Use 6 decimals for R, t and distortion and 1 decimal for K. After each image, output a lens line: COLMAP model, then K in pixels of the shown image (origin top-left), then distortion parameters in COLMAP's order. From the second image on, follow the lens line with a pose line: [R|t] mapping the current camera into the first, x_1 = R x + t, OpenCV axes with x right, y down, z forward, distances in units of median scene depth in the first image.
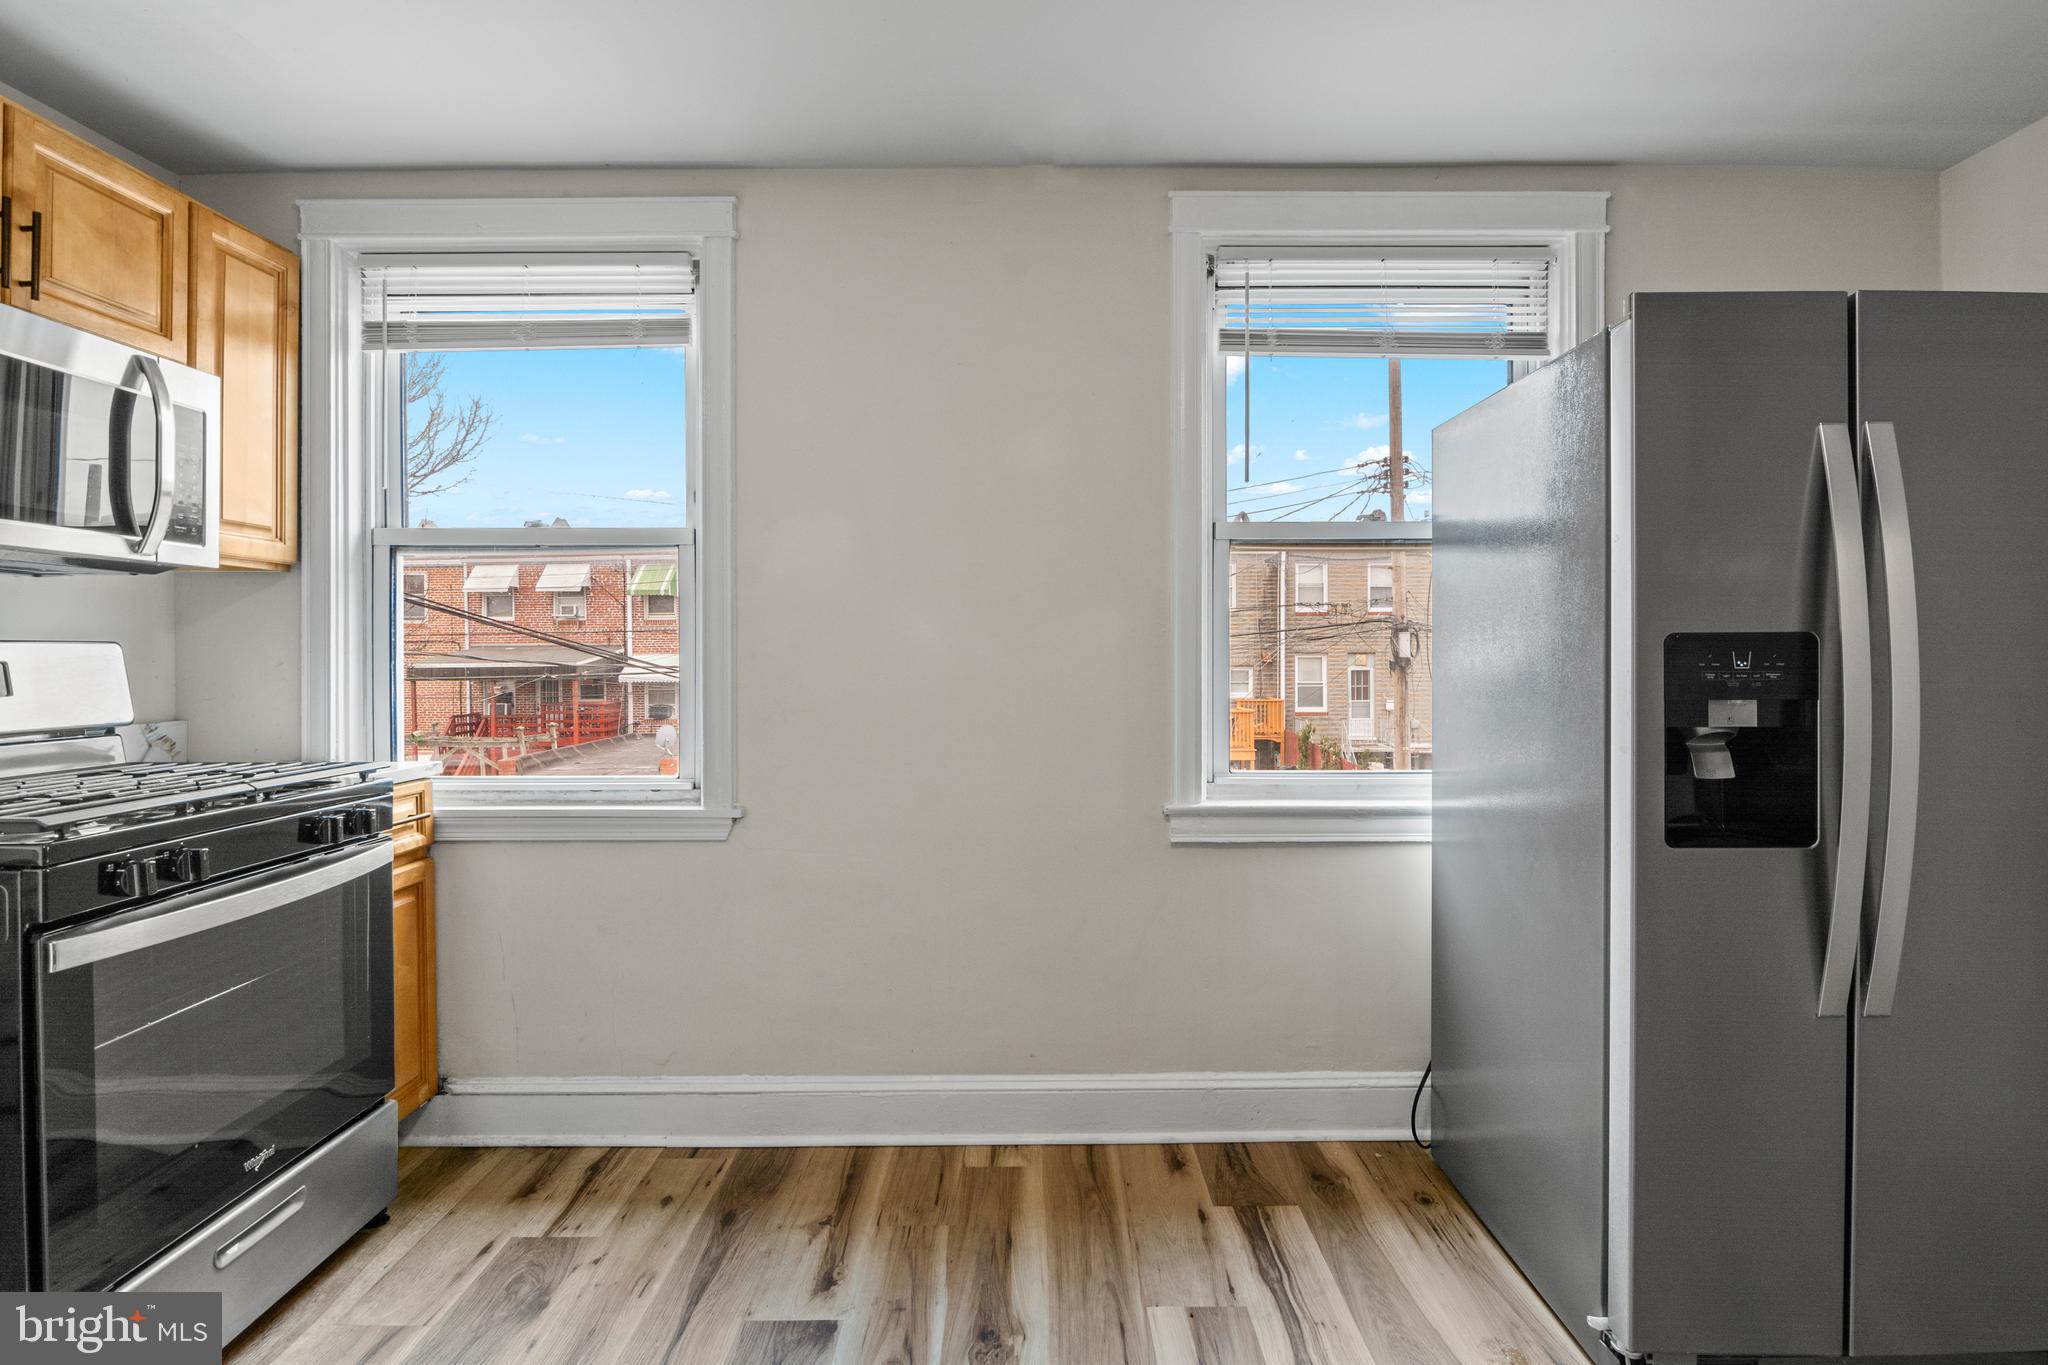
lens RADIAL K [[1008.2, 0, 1034.1], [0, 1008.2, 658.6], [0, 0, 1]] dist [-0.012762, -0.000849]
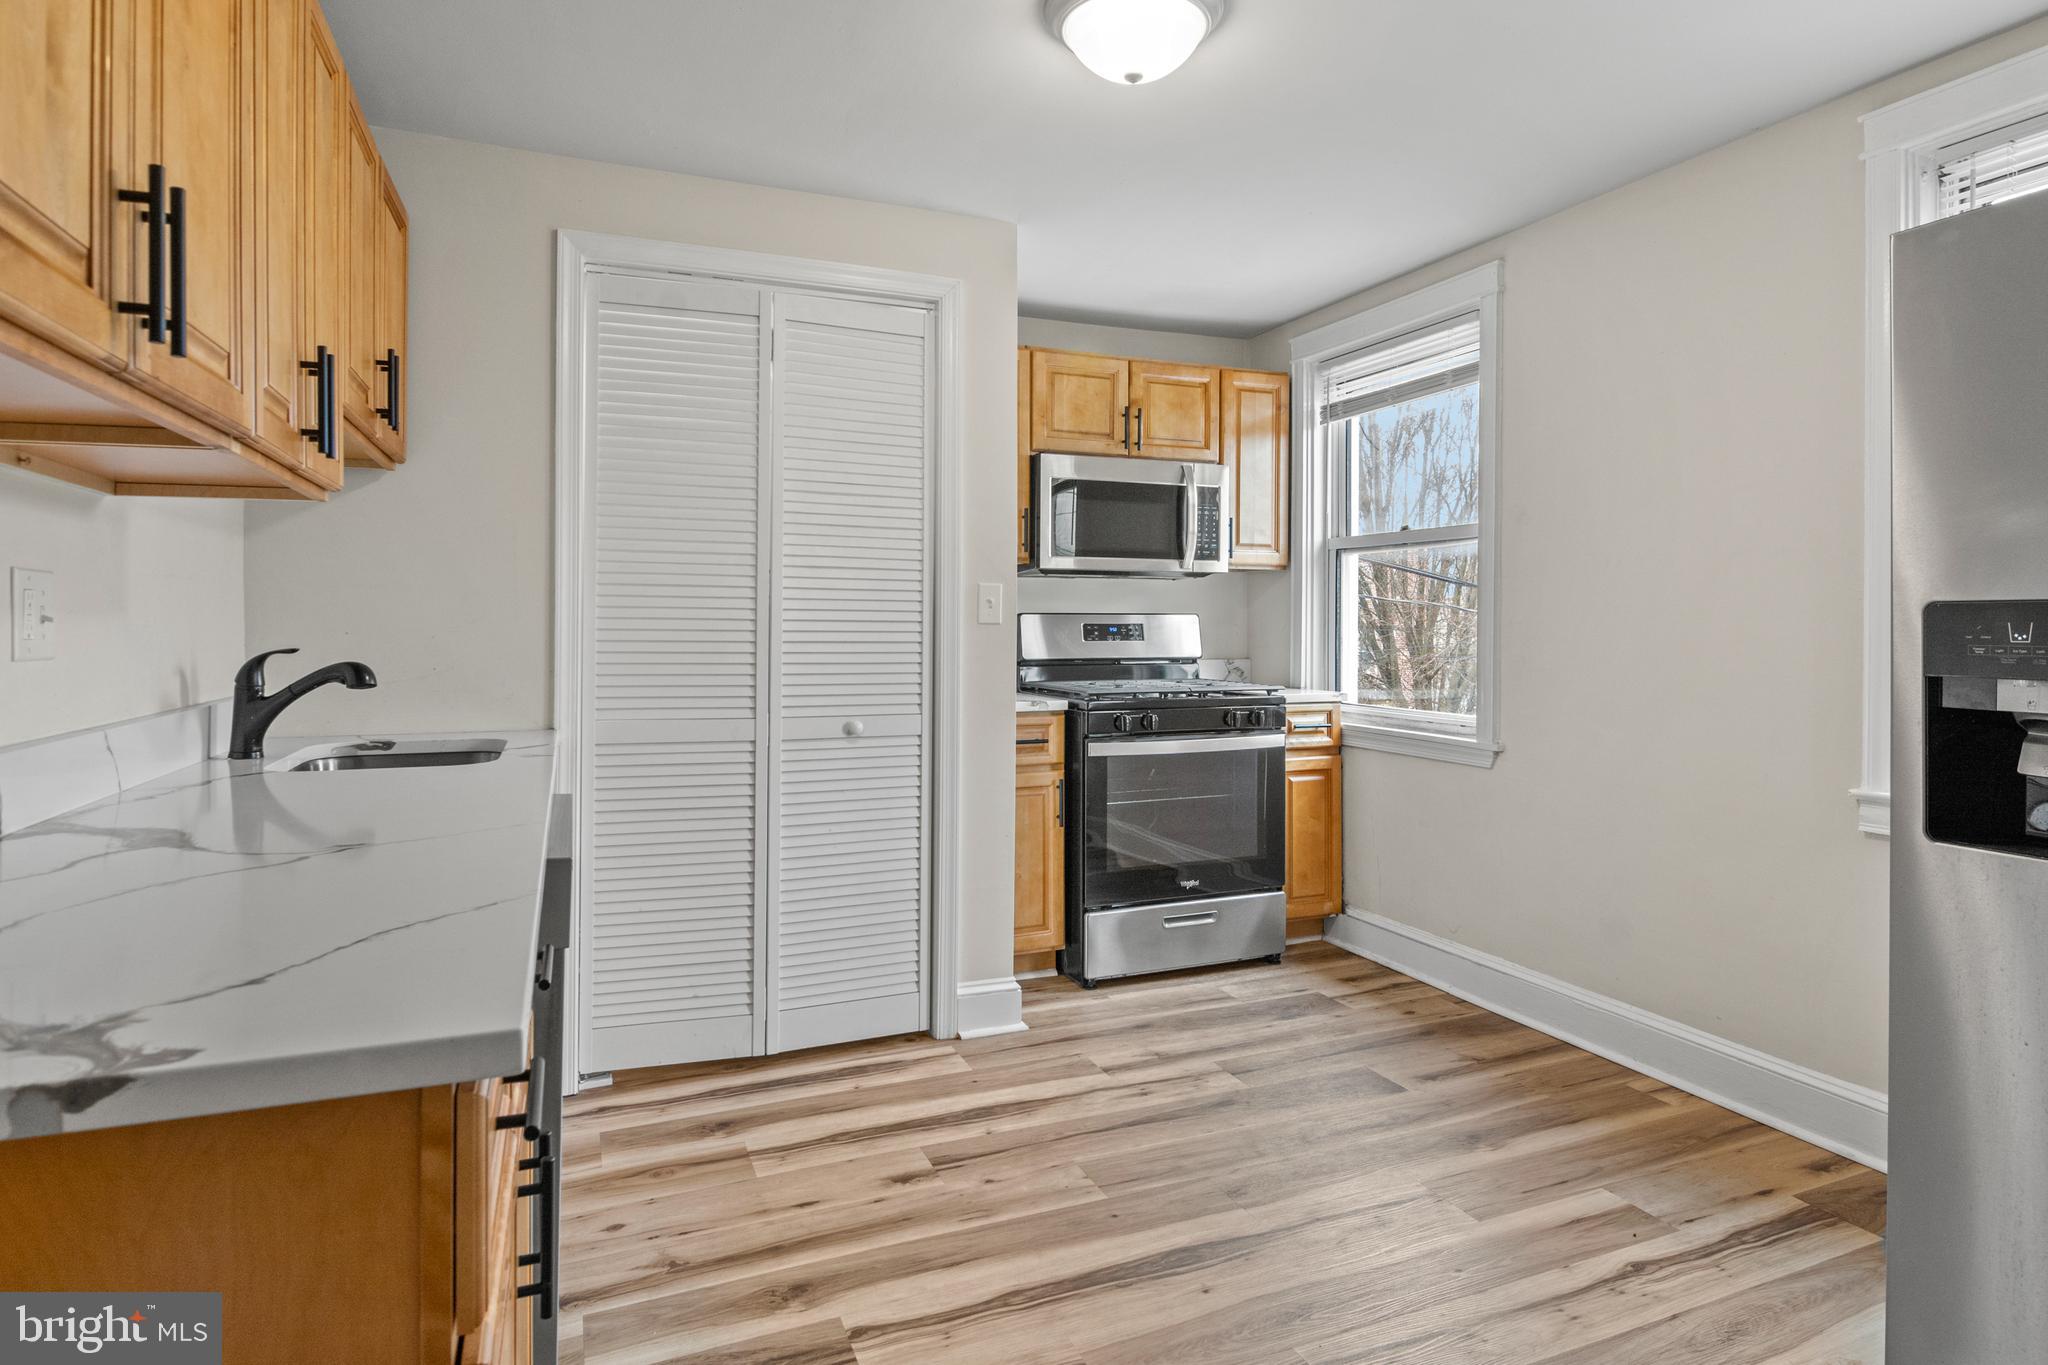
lens RADIAL K [[1125.4, 0, 1034.9], [0, 1125.4, 623.3], [0, 0, 1]] dist [-0.004148, -0.006356]
pose [[0.382710, 0.005790, -0.923850, 0.851638], [-0.009072, 0.999956, 0.002509, -0.000860], [0.923824, 0.007421, 0.382745, -0.083048]]
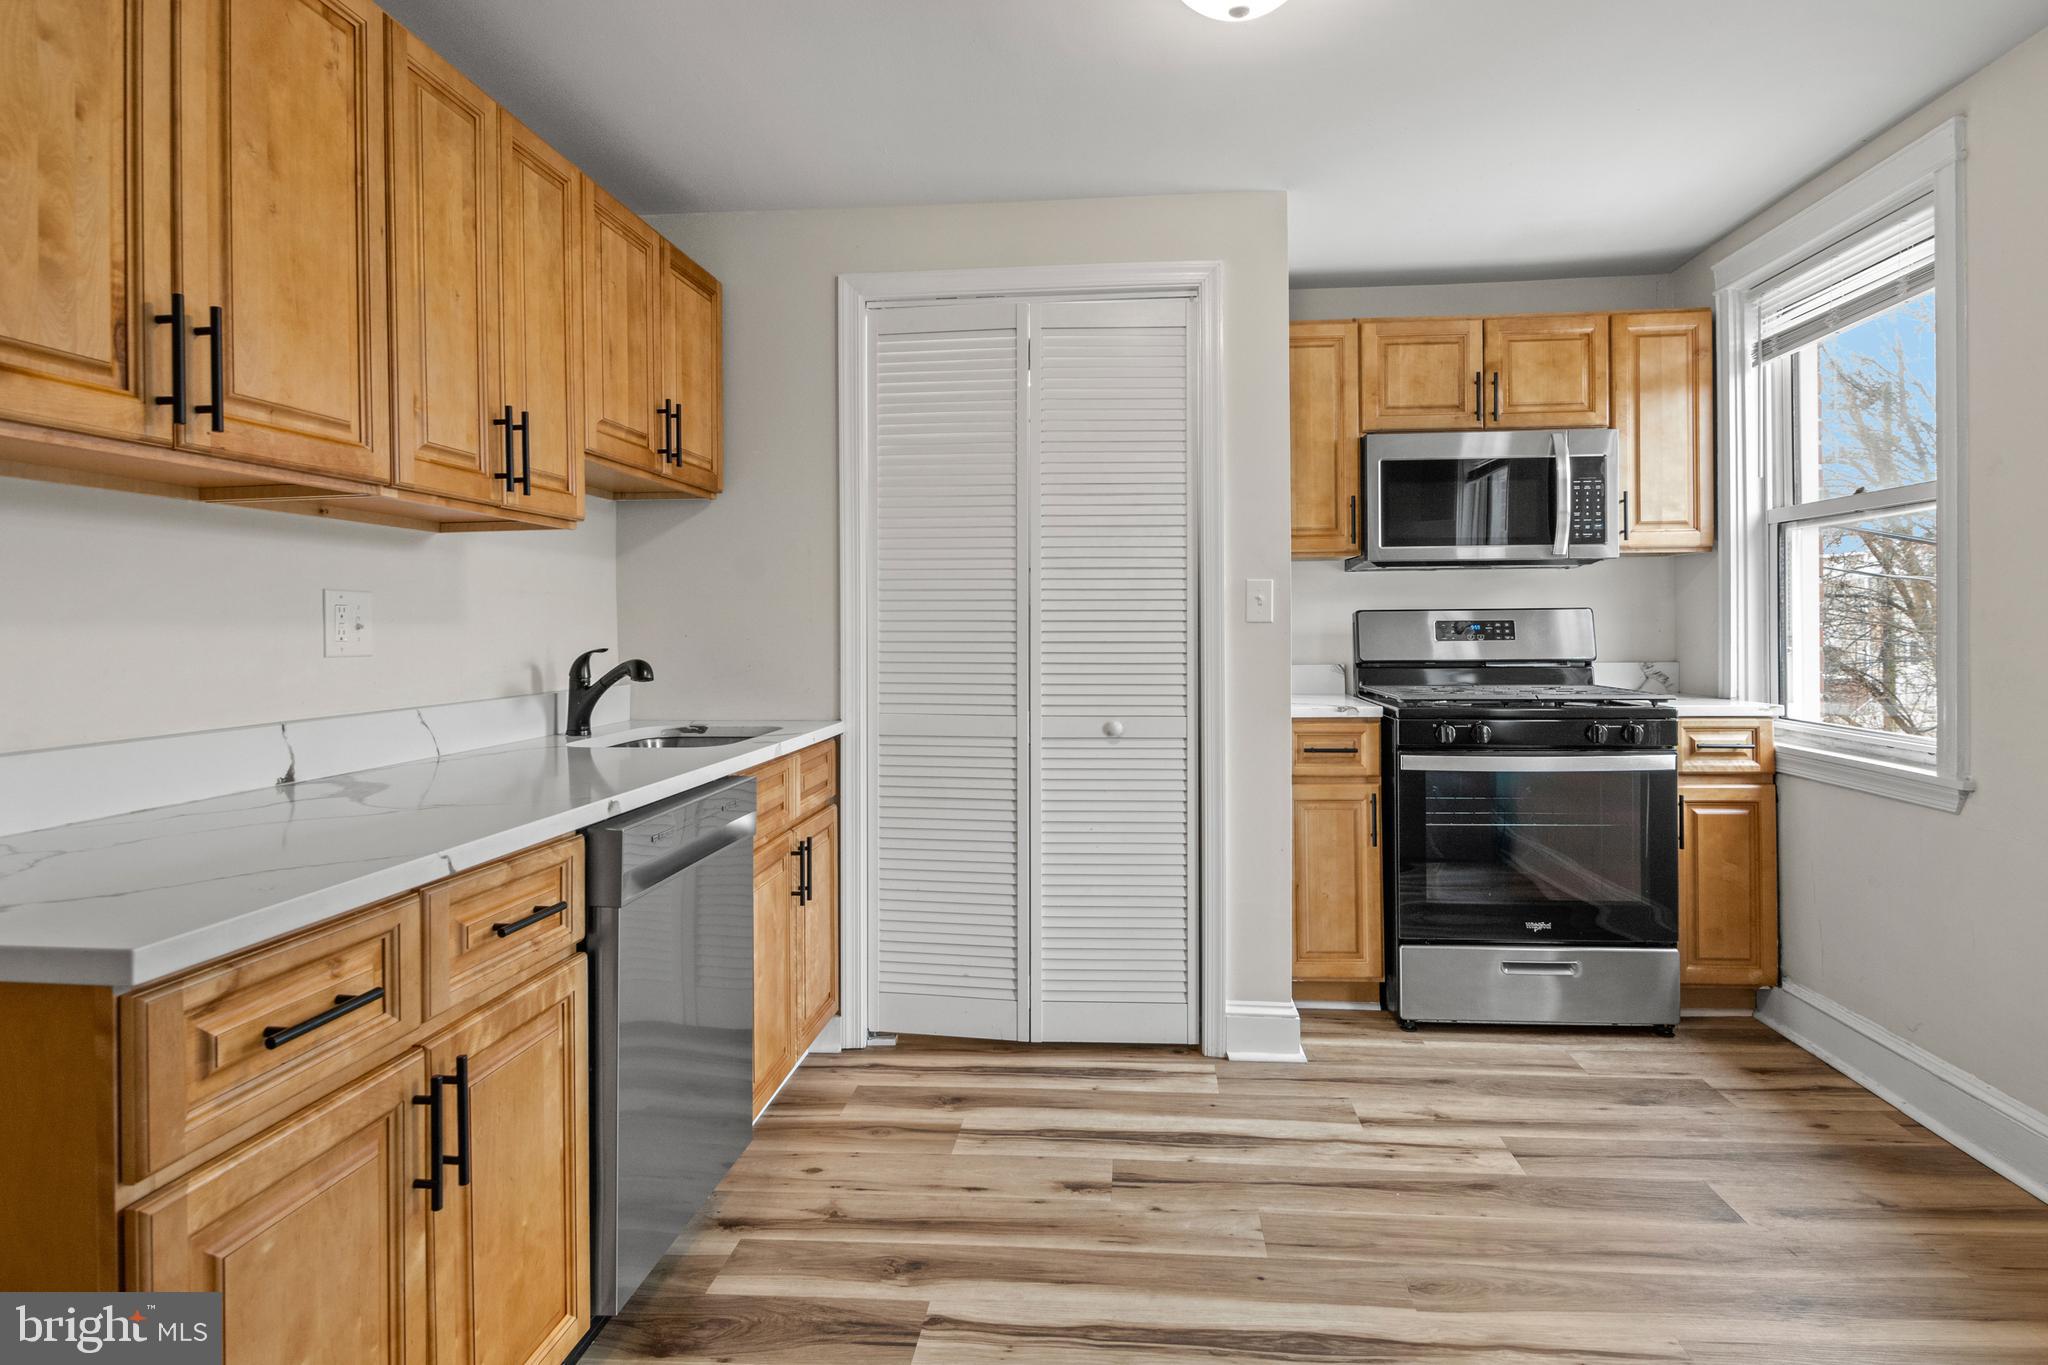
lens RADIAL K [[1125.4, 0, 1034.9], [0, 1125.4, 623.3], [0, 0, 1]] dist [-0.004148, -0.006356]
pose [[-0.095870, 0.003961, -0.995386, 0.869401], [0.002853, 0.999989, 0.003705, -0.000721], [0.995390, -0.002484, -0.095880, 0.275767]]
